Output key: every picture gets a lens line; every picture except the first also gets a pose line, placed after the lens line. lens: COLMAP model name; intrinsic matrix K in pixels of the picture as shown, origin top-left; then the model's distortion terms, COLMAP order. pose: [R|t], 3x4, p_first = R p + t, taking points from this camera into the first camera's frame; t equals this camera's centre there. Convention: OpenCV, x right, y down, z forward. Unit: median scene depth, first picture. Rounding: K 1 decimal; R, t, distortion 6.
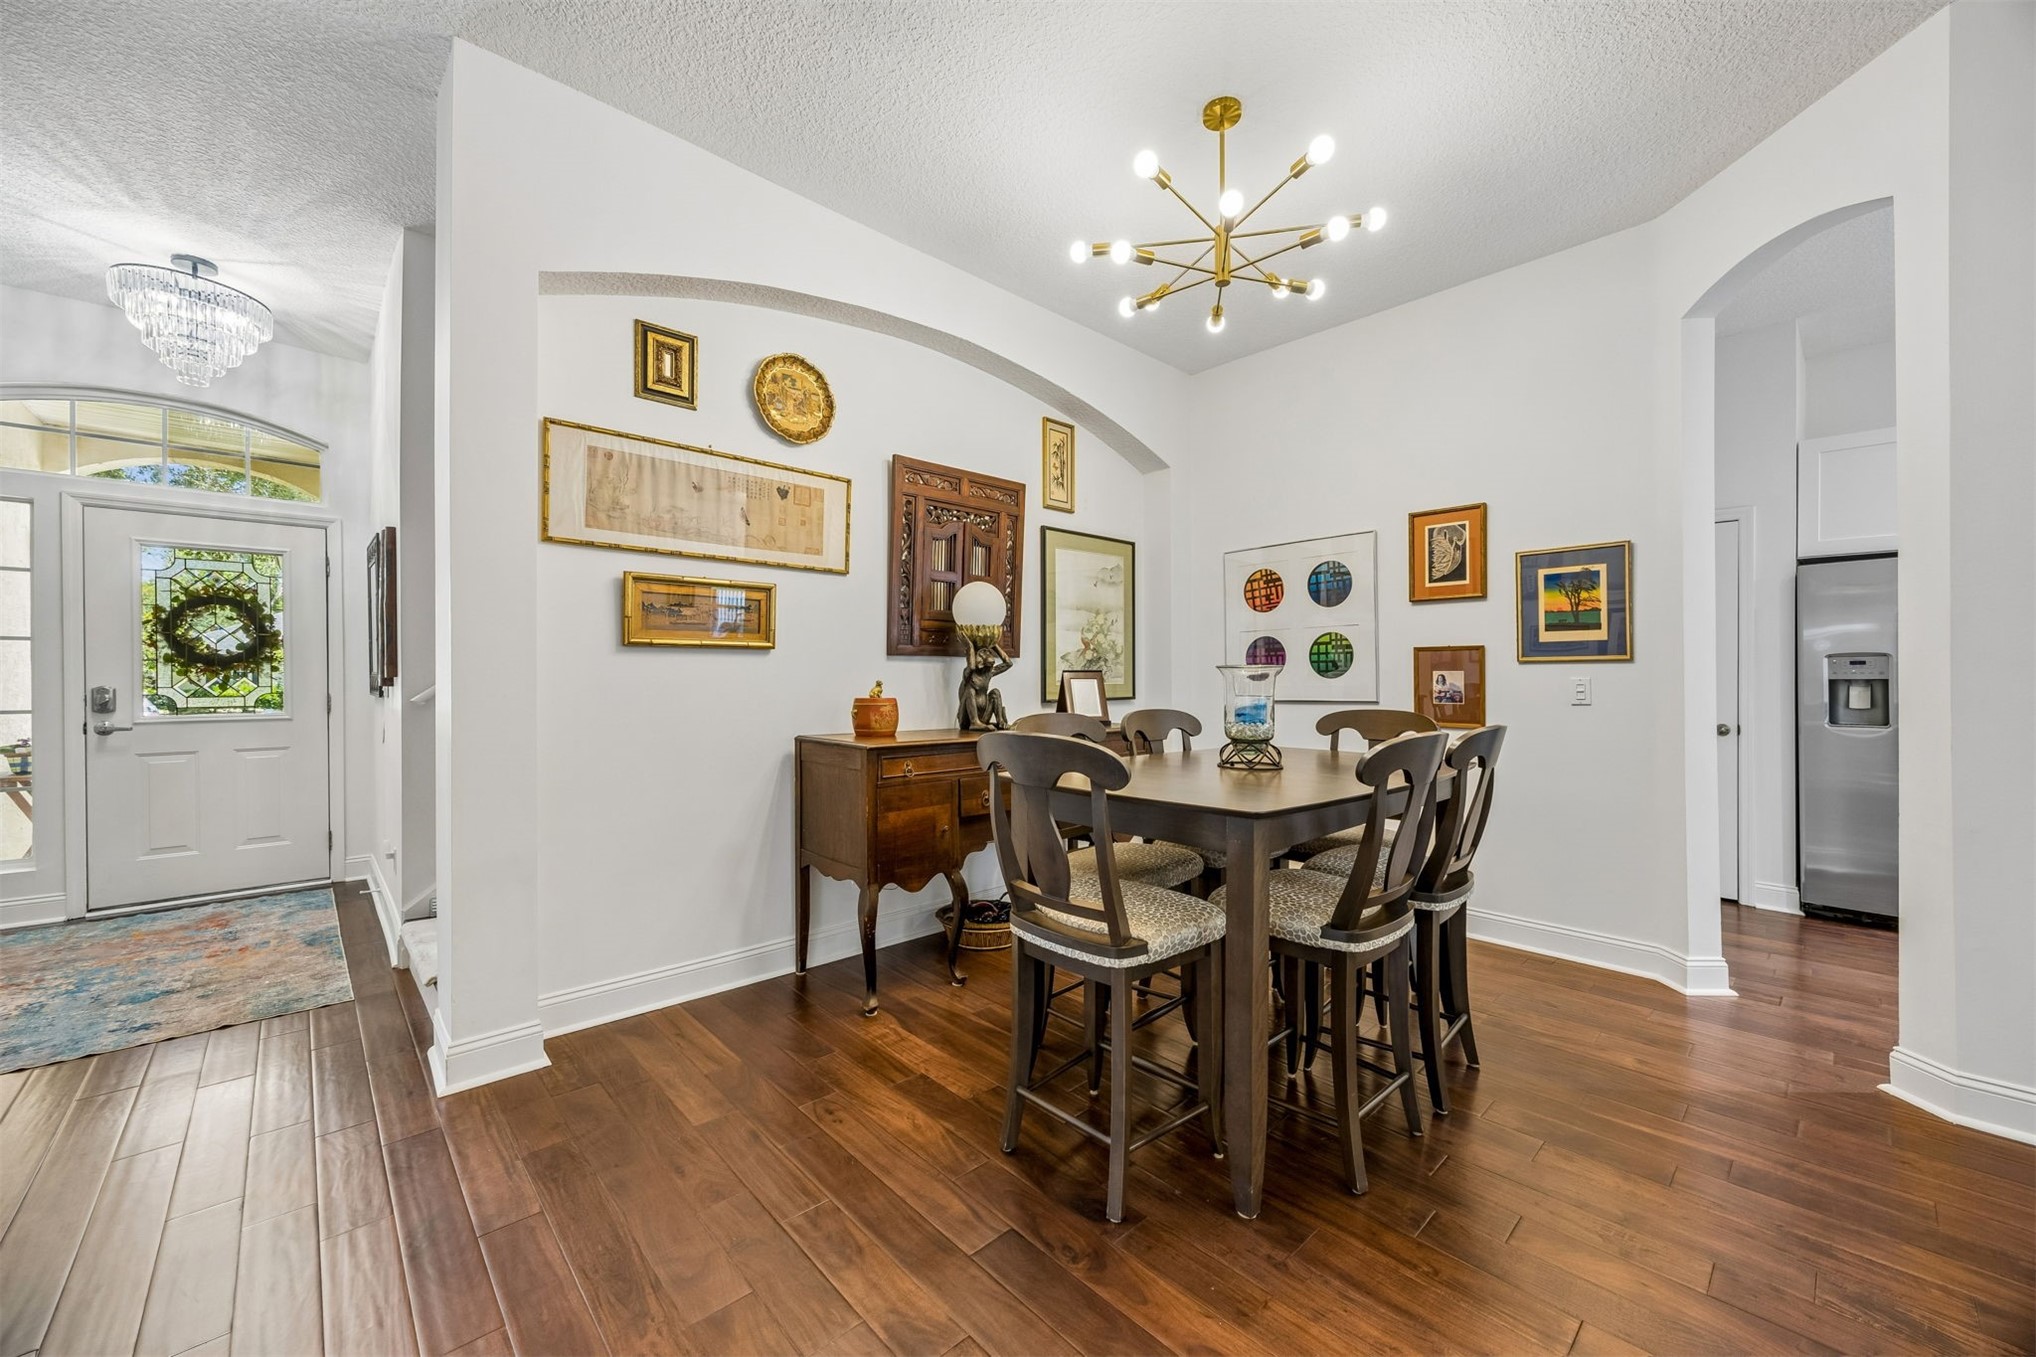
lens RADIAL K [[779.7, 0, 1023.5], [0, 779.7, 687.6], [0, 0, 1]] dist [-0.002120, 0.000540]
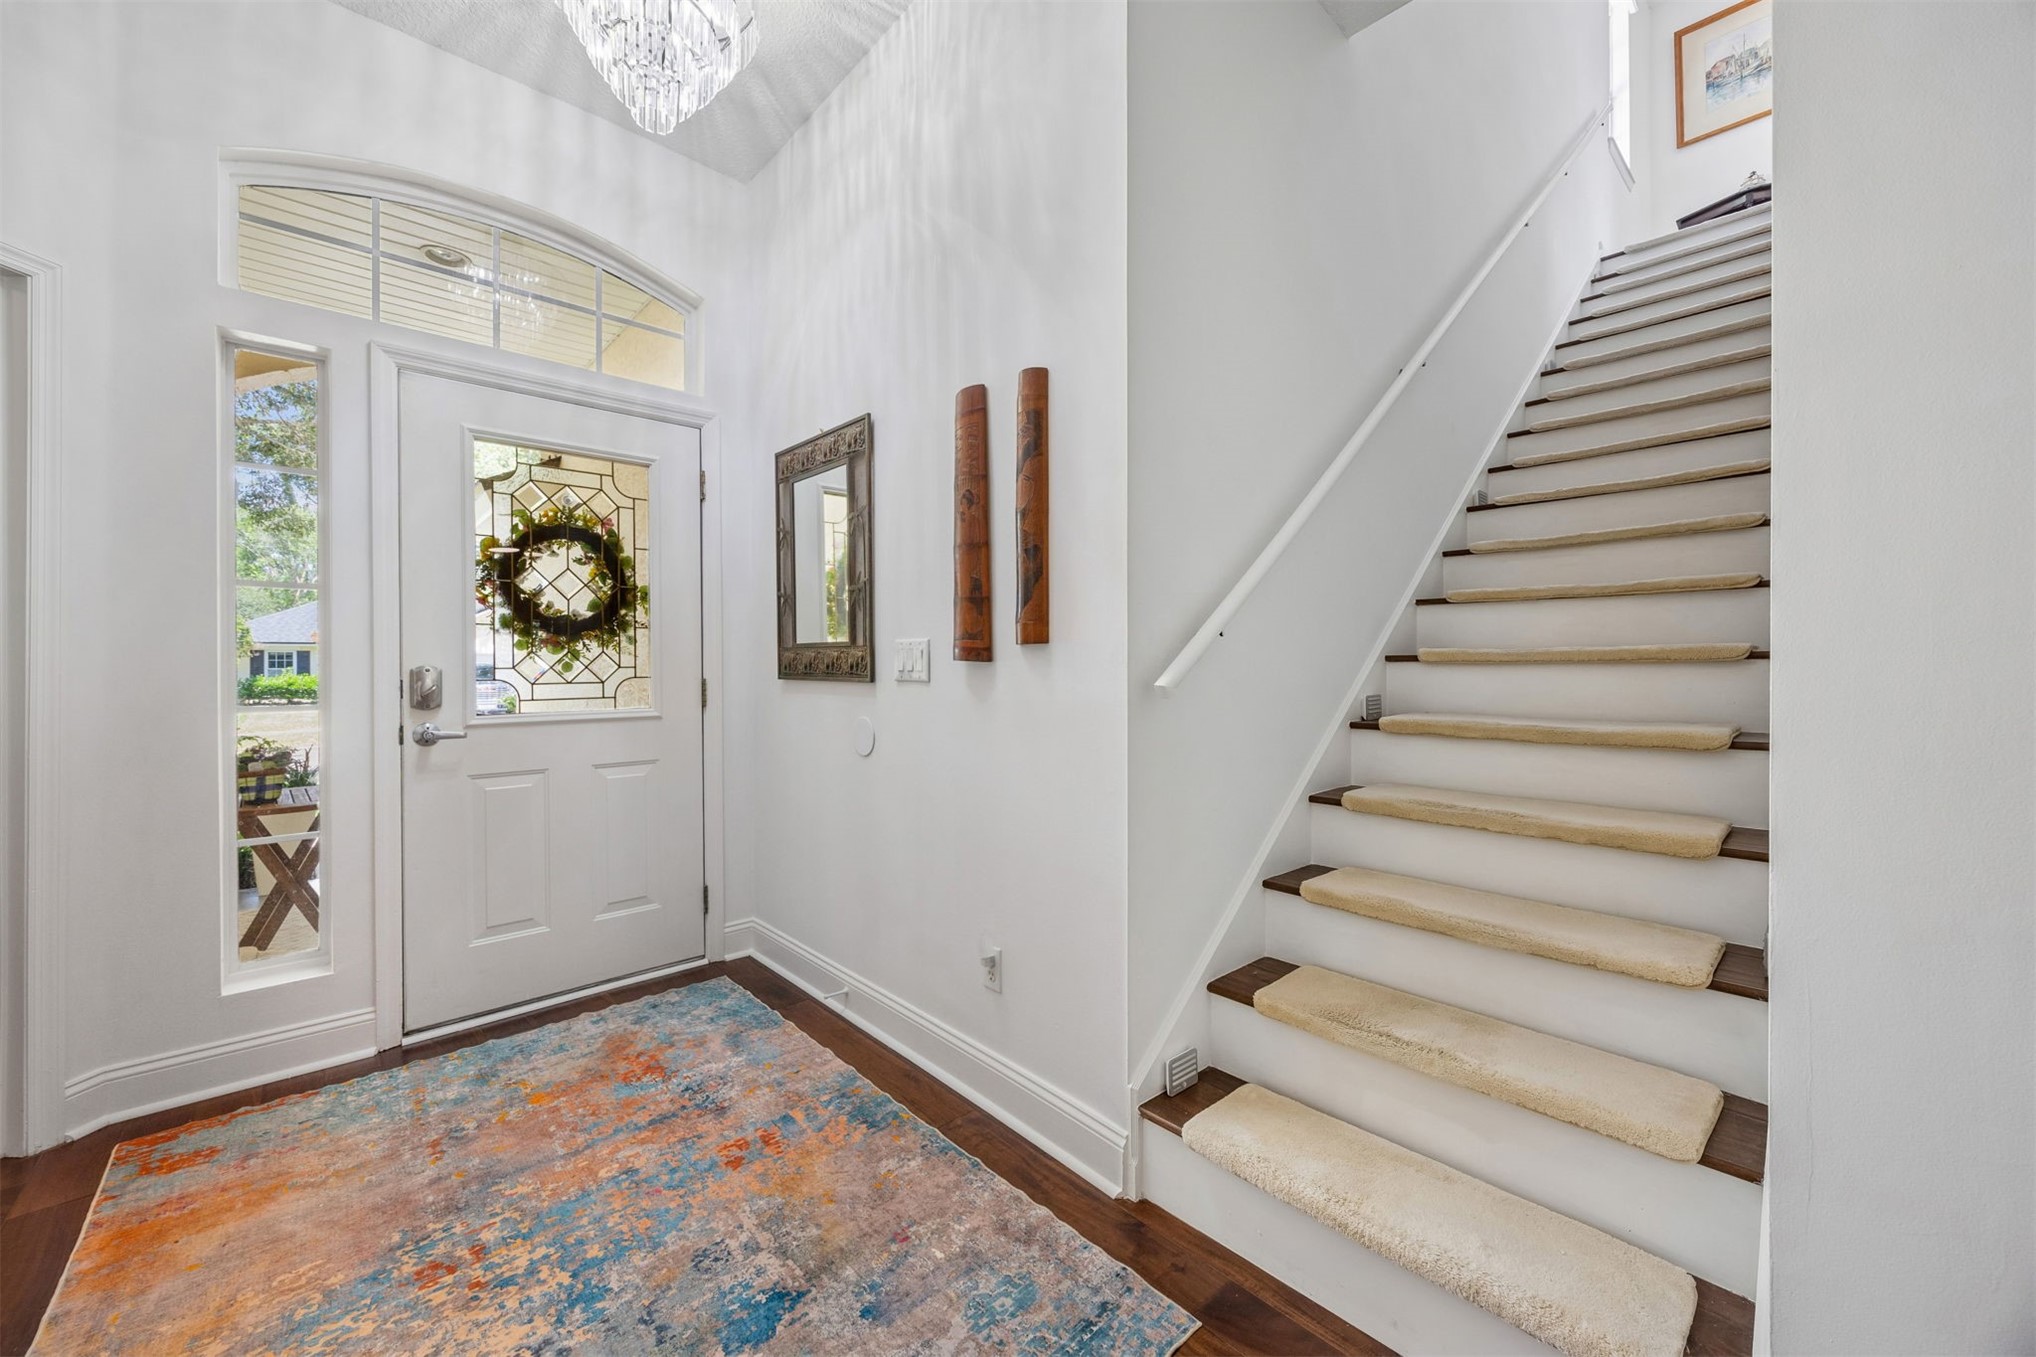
lens RADIAL K [[779.7, 0, 1032.2], [0, 779.7, 669.7], [0, 0, 1]] dist [-0.002120, 0.000540]
pose [[0.999964, -0.006165, -0.005873, -0.777793], [0.006144, 0.999974, -0.003672, 0.006897], [0.005896, 0.003636, 0.999976, 0.431050]]
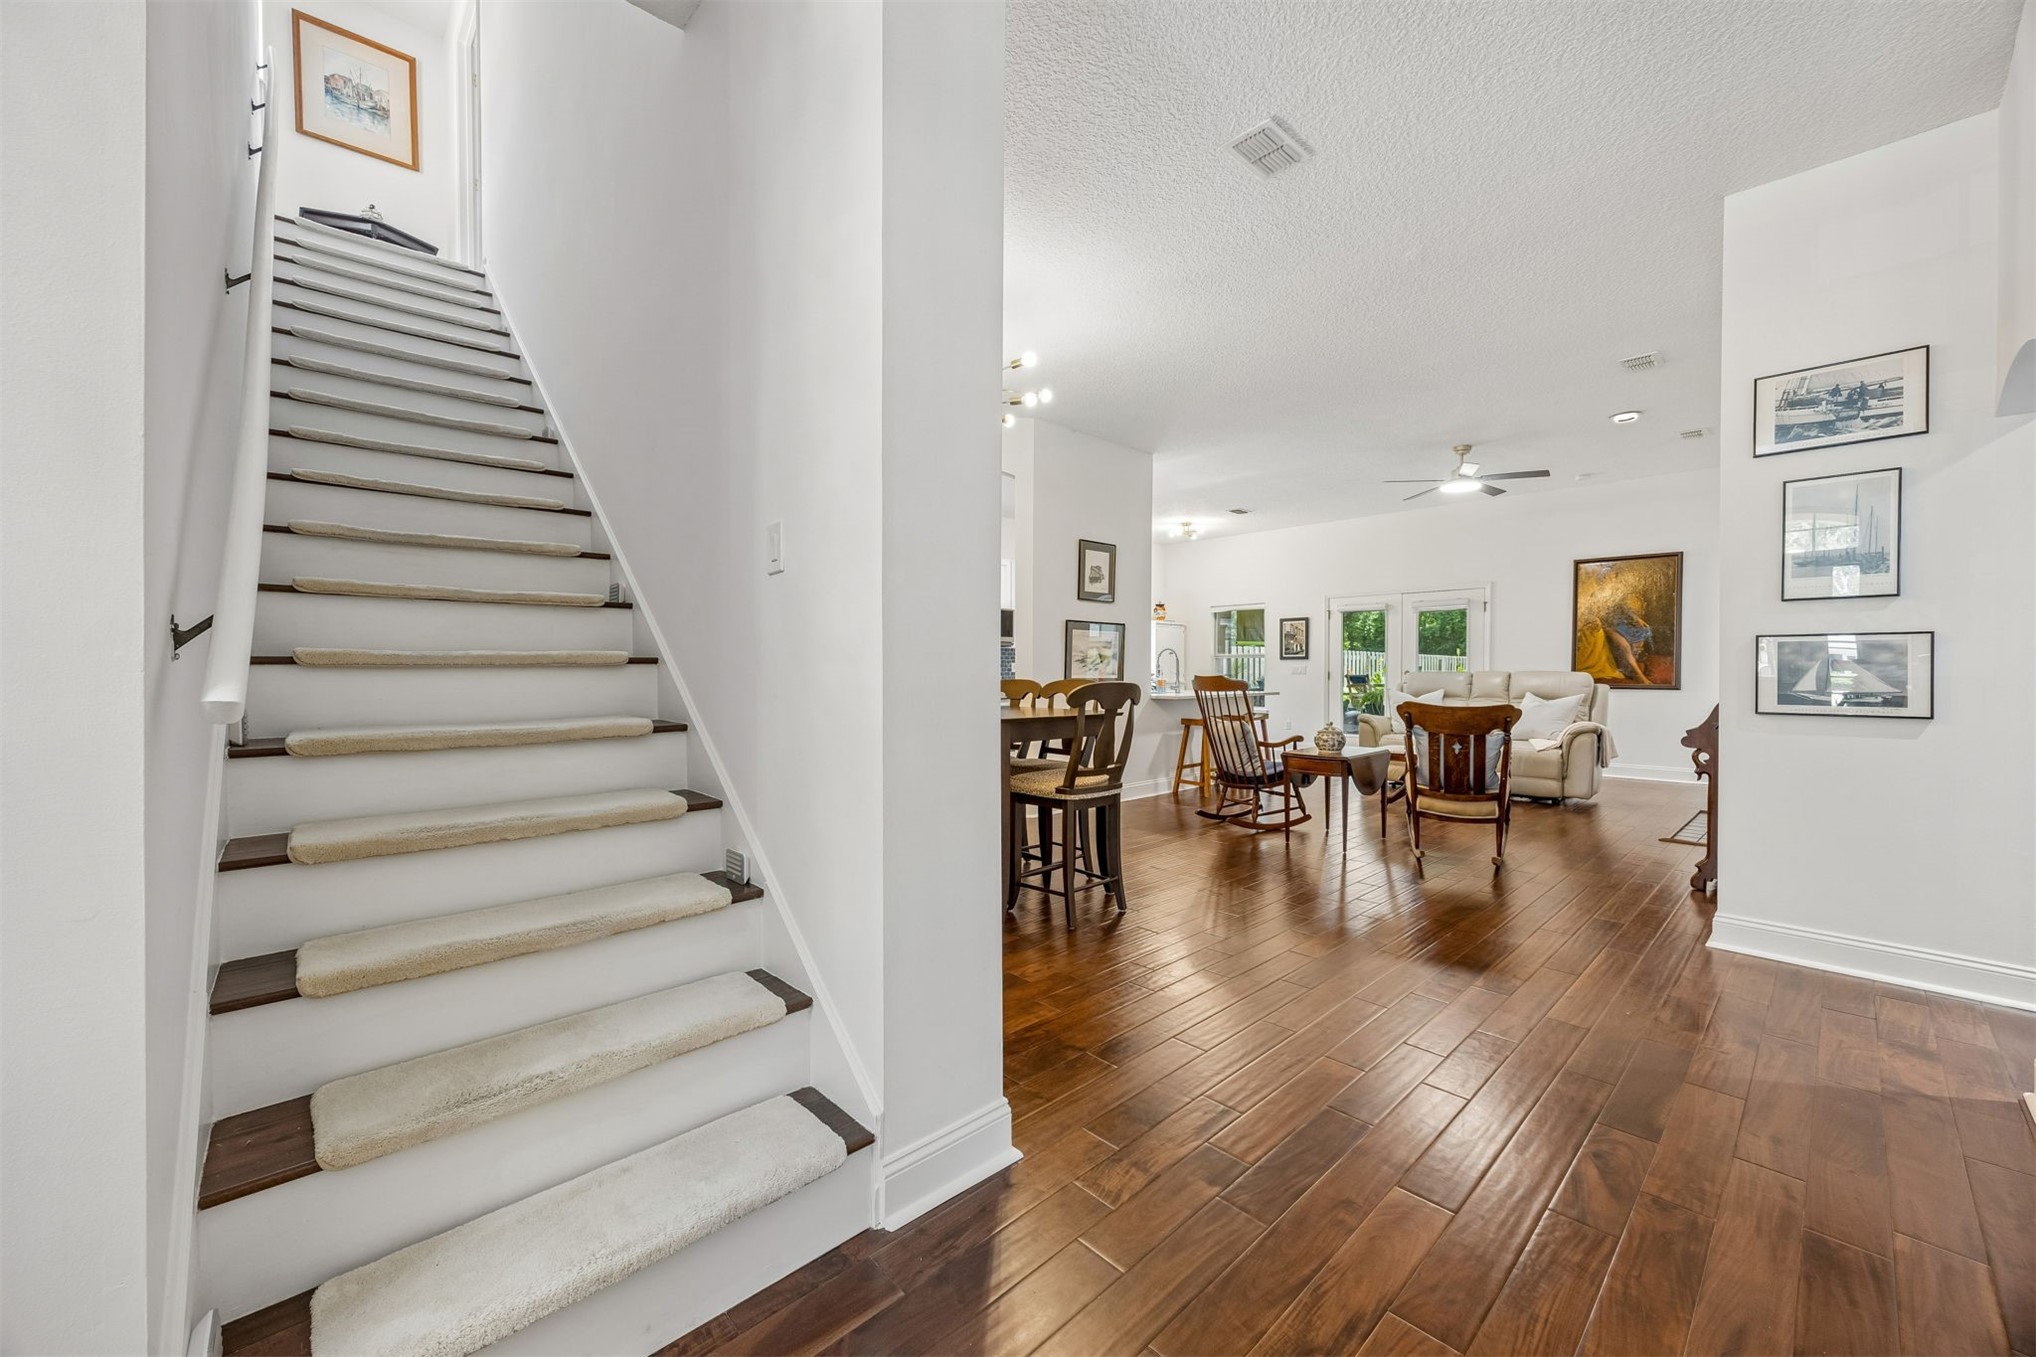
lens RADIAL K [[779.7, 0, 1023.7], [0, 779.7, 677.1], [0, 0, 1]] dist [-0.002120, 0.000540]
pose [[0.004630, -0.012800, 0.999907, -0.978964], [0.016765, 0.999779, 0.012721, 0.009195], [-0.999849, 0.016705, 0.004844, 0.626996]]
